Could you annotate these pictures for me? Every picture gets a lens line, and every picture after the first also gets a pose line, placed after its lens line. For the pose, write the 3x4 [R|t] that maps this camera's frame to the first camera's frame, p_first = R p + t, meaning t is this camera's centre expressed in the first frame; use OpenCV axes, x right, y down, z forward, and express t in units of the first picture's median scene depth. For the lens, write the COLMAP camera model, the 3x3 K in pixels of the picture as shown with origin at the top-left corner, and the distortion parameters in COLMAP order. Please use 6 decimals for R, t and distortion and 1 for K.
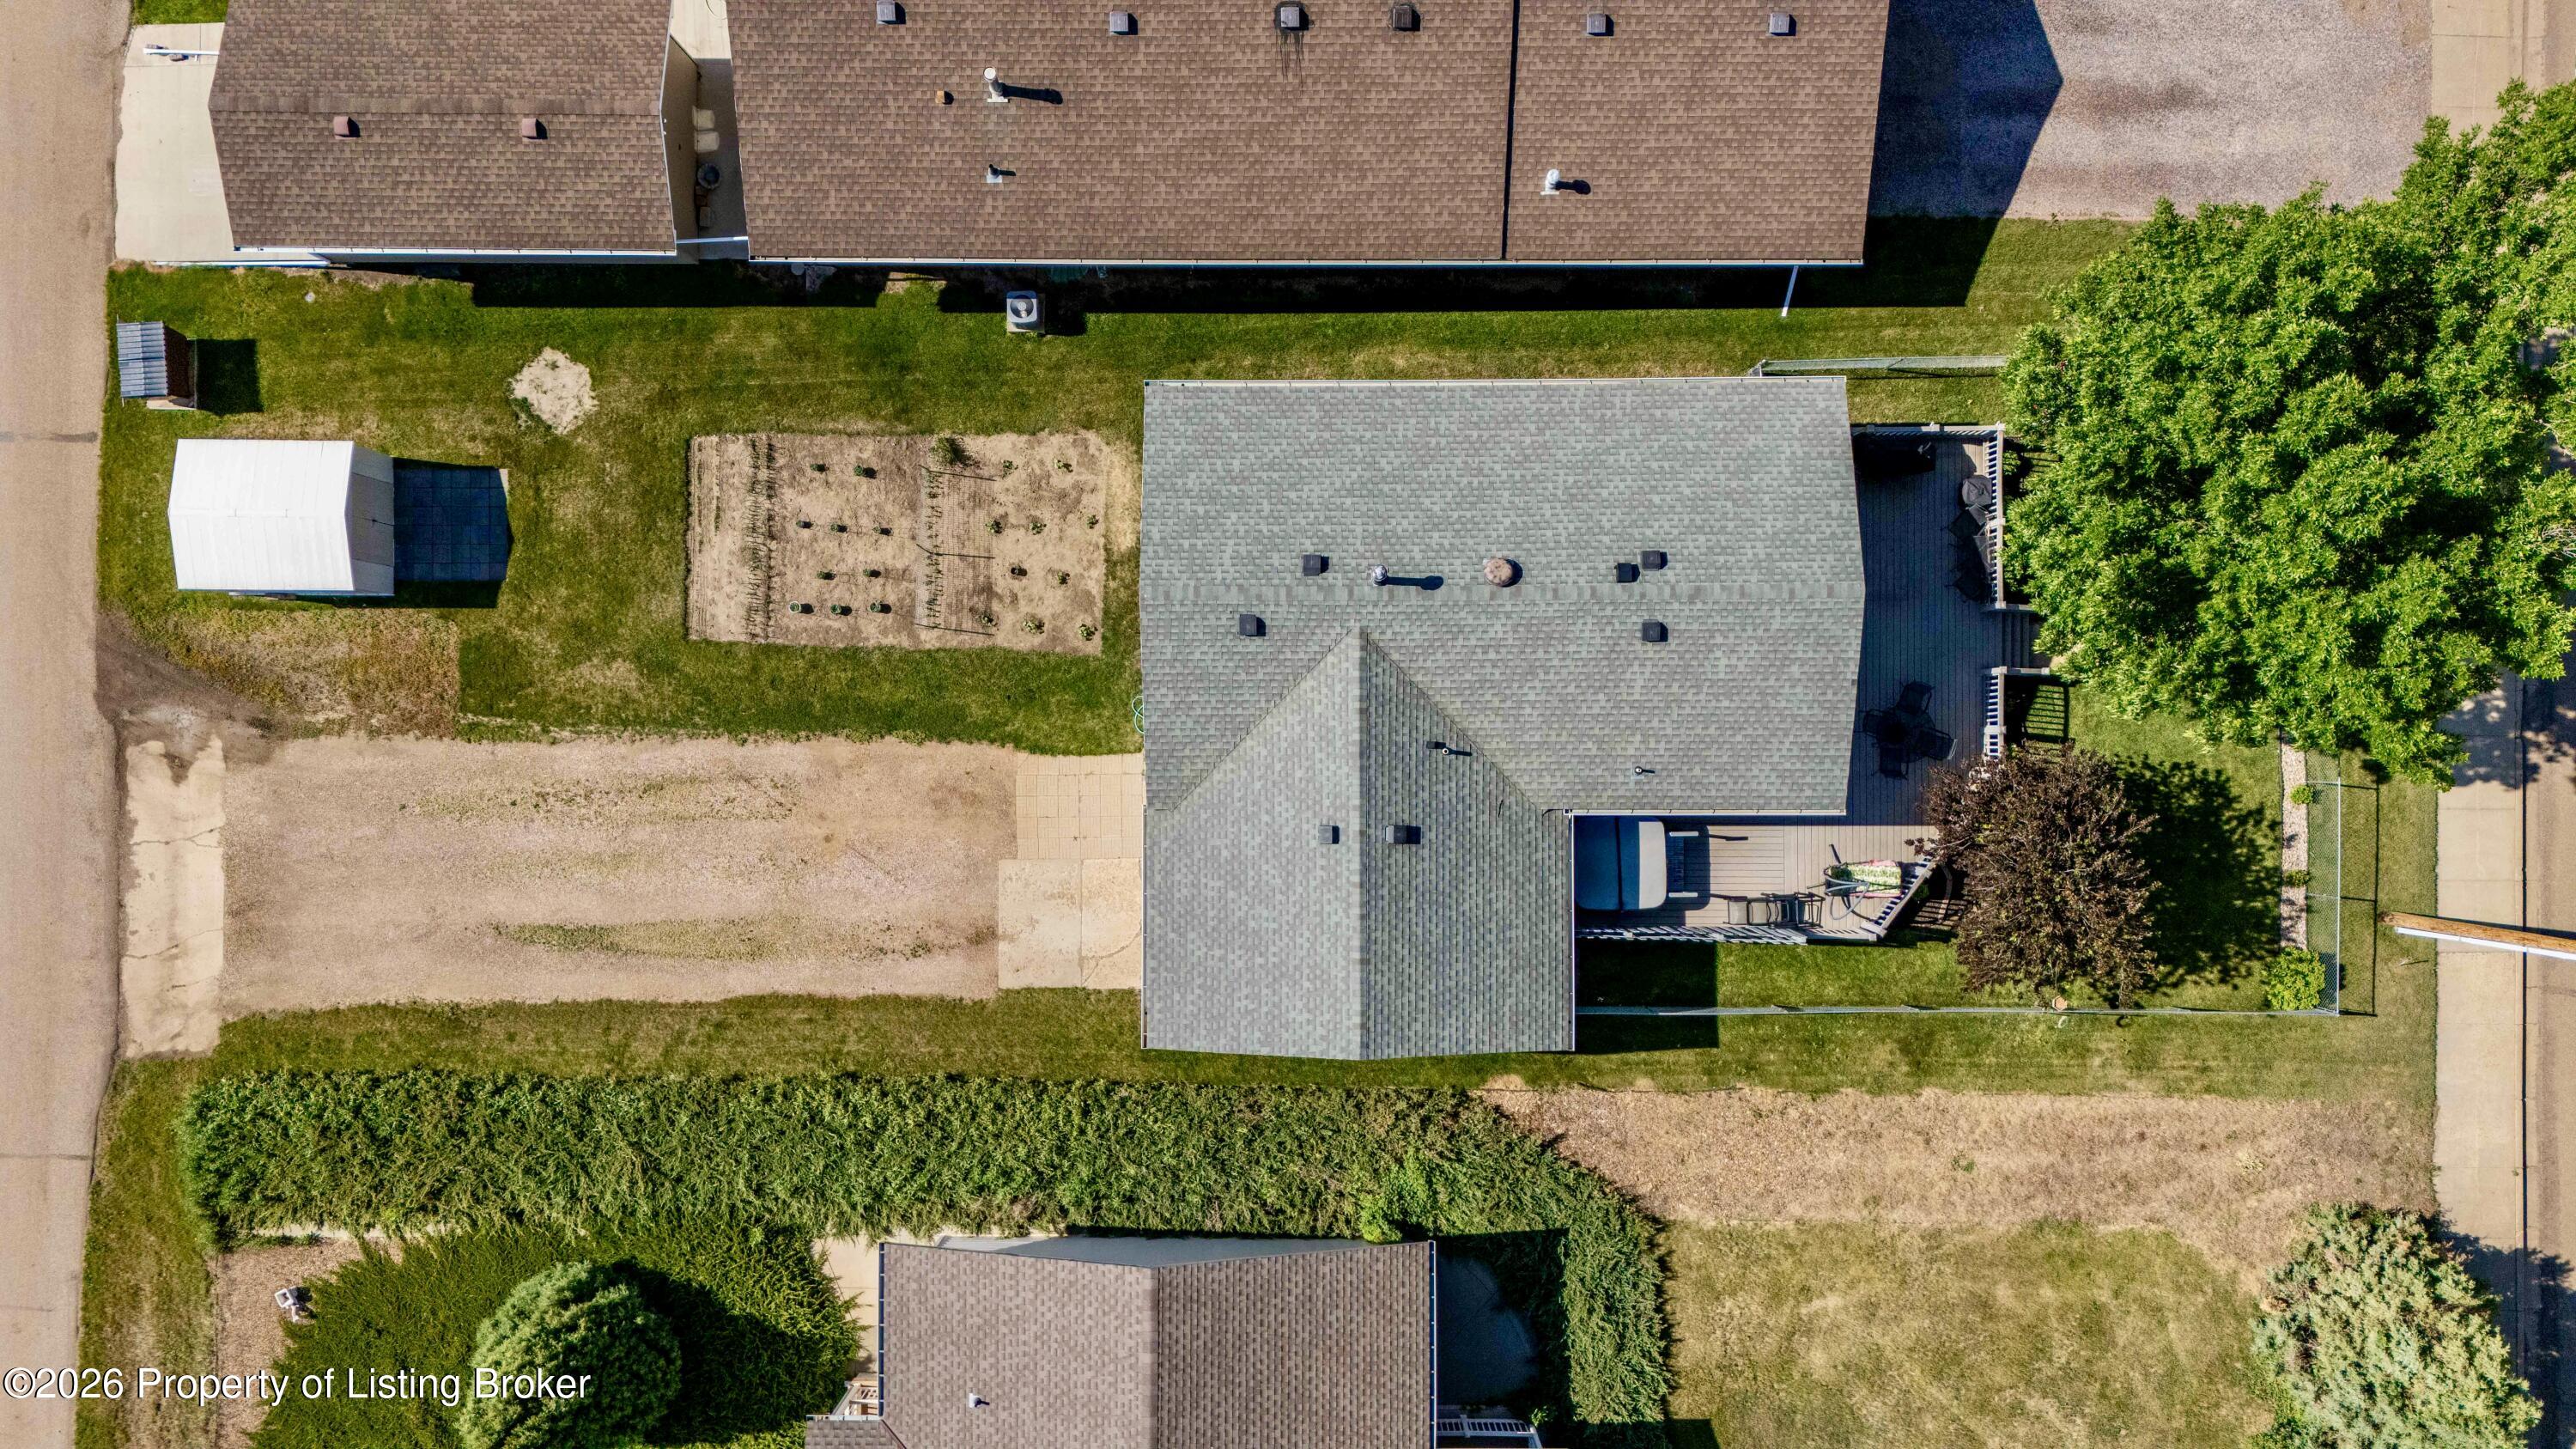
lens RADIAL K [[1875.7, 0, 1279.8], [0, 1875.7, 730.3], [0, 0, 1]] dist [0.081601, -0.078406]
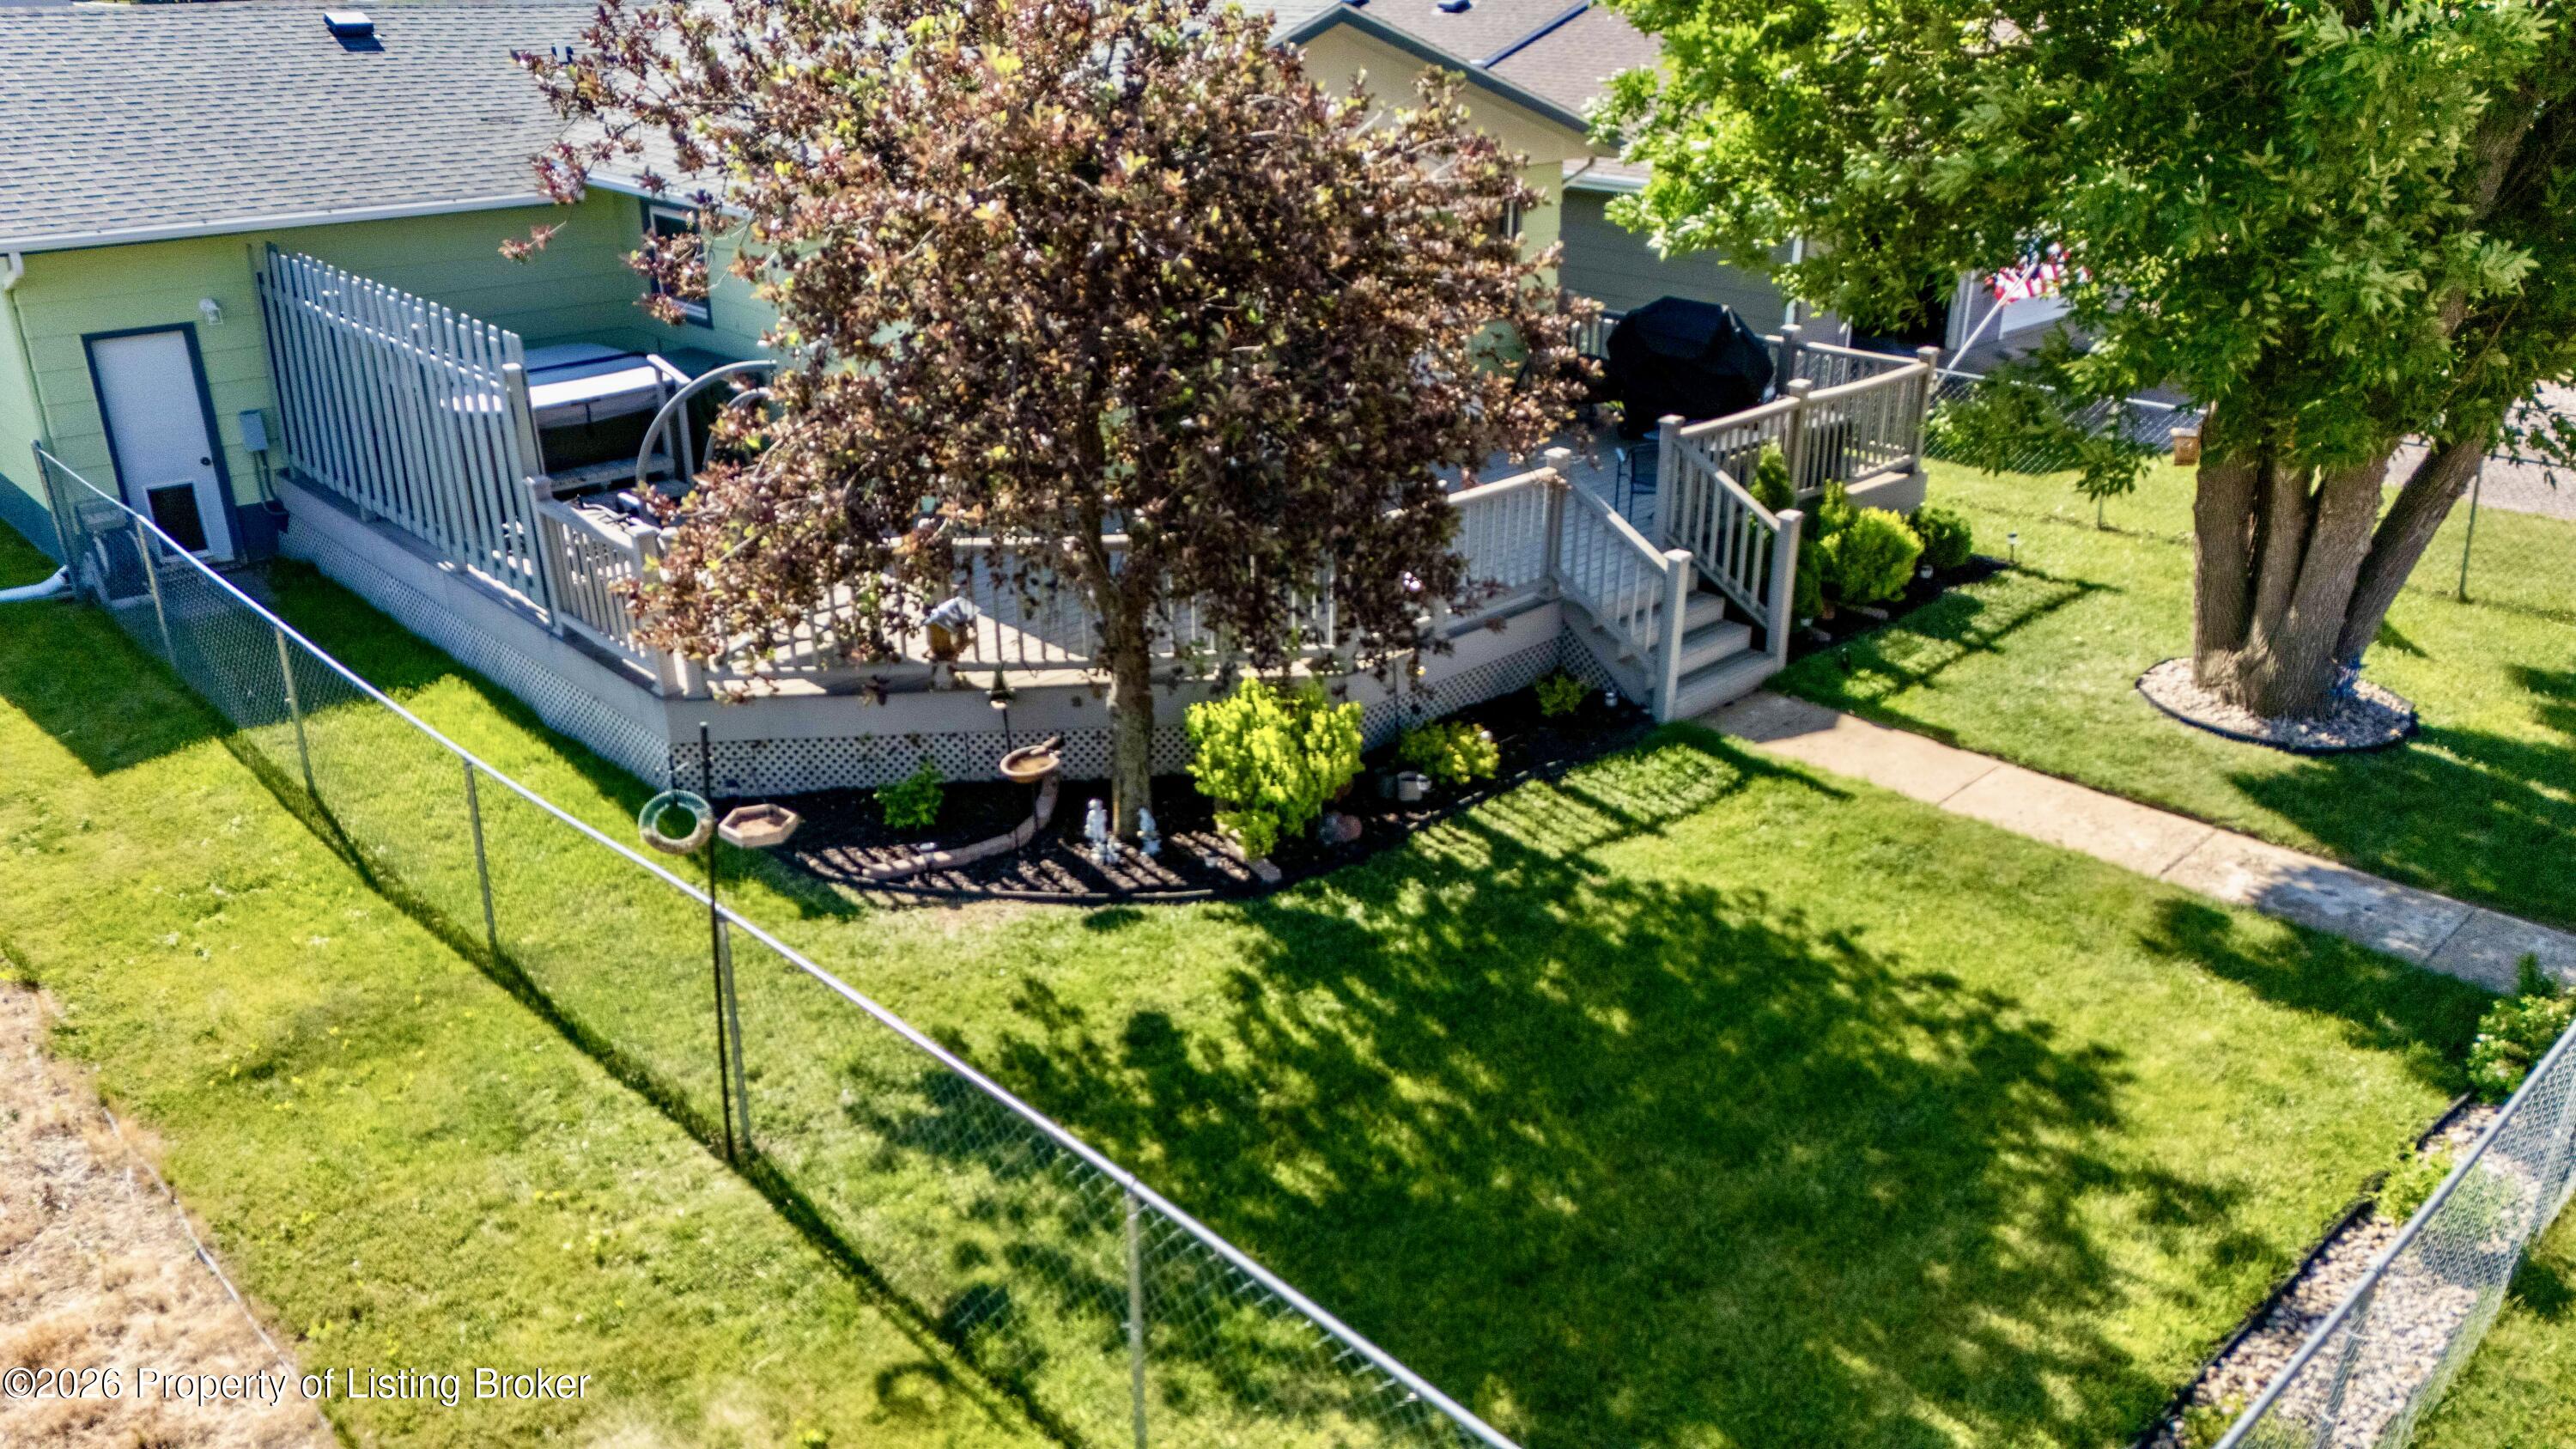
lens RADIAL K [[1875.7, 0, 1276.5], [0, 1875.7, 713.7], [0, 0, 1]] dist [0.081601, -0.078406]
pose [[0.679978, 0.287109, -0.674684, 0.567052], [-0.733184, 0.255618, -0.630160, 0.222423], [-0.008463, 0.923162, 0.384318, 0.881233]]
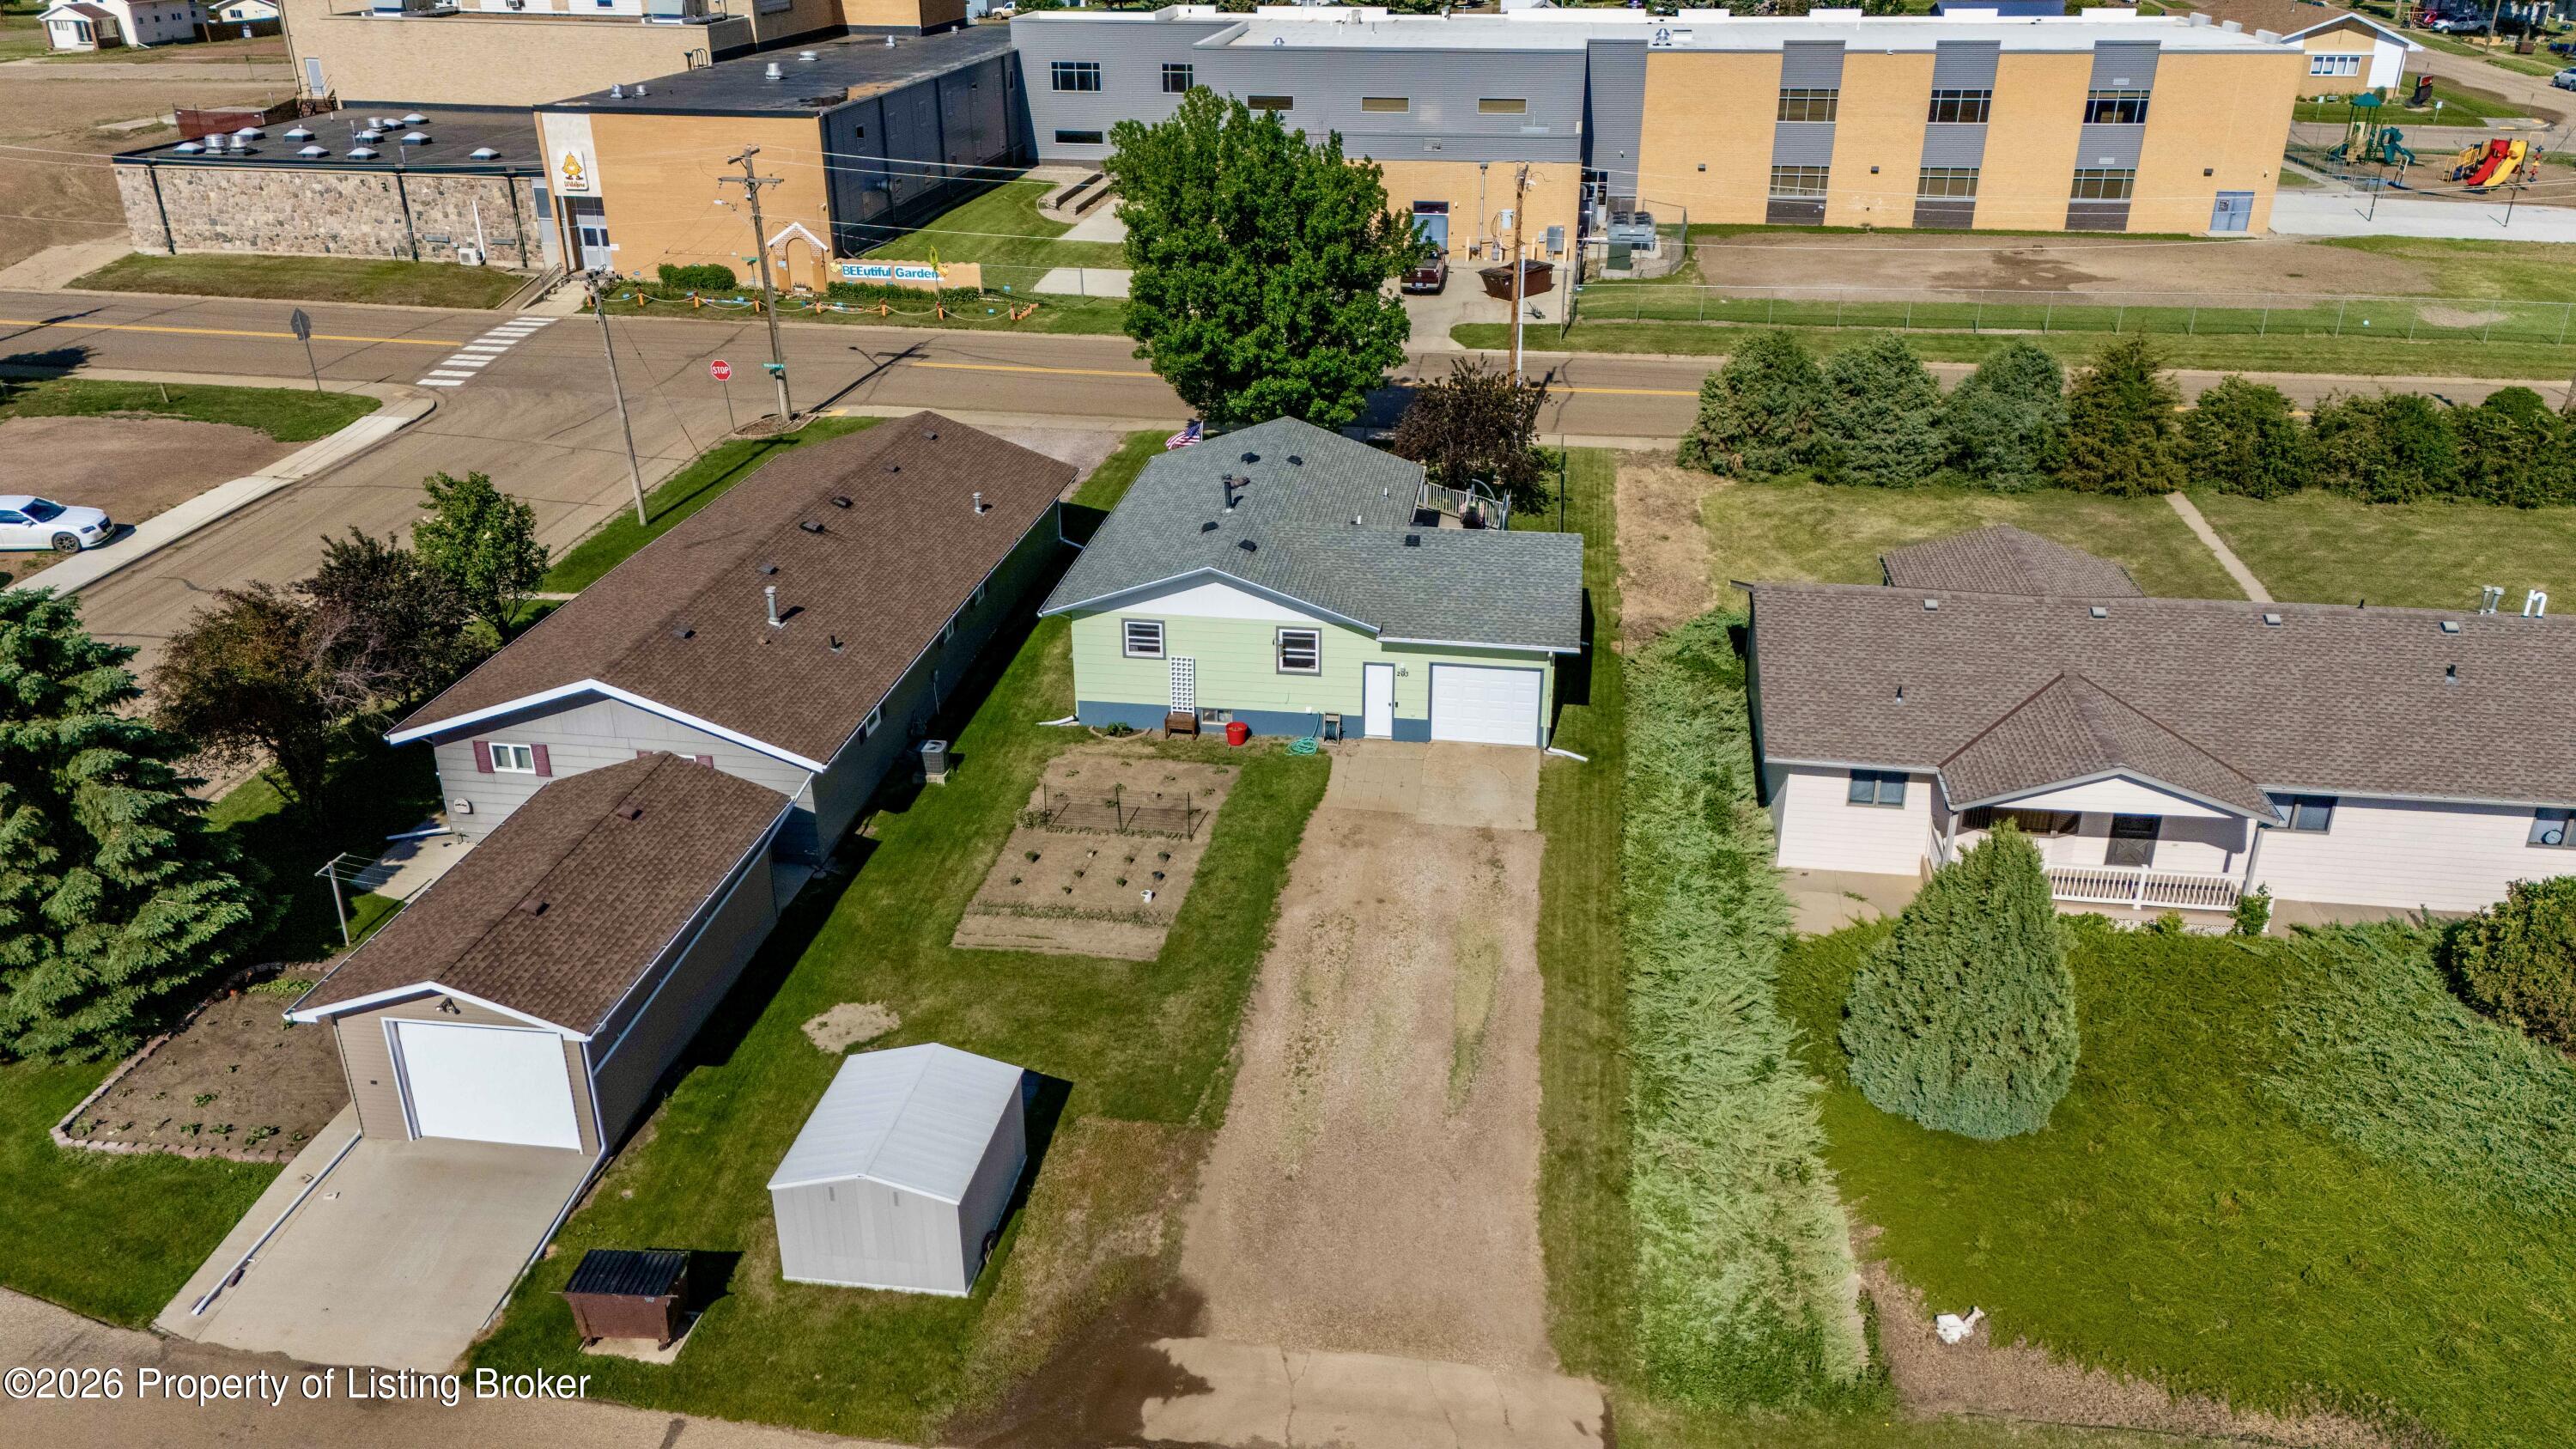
lens RADIAL K [[1875.7, 0, 1290.2], [0, 1875.7, 733.9], [0, 0, 1]] dist [0.081601, -0.078406]
pose [[0.139608, -0.410090, 0.901297, -1.126148], [0.990206, 0.058796, -0.126628, 0.133246], [-0.001064, 0.910148, 0.414282, 0.520940]]
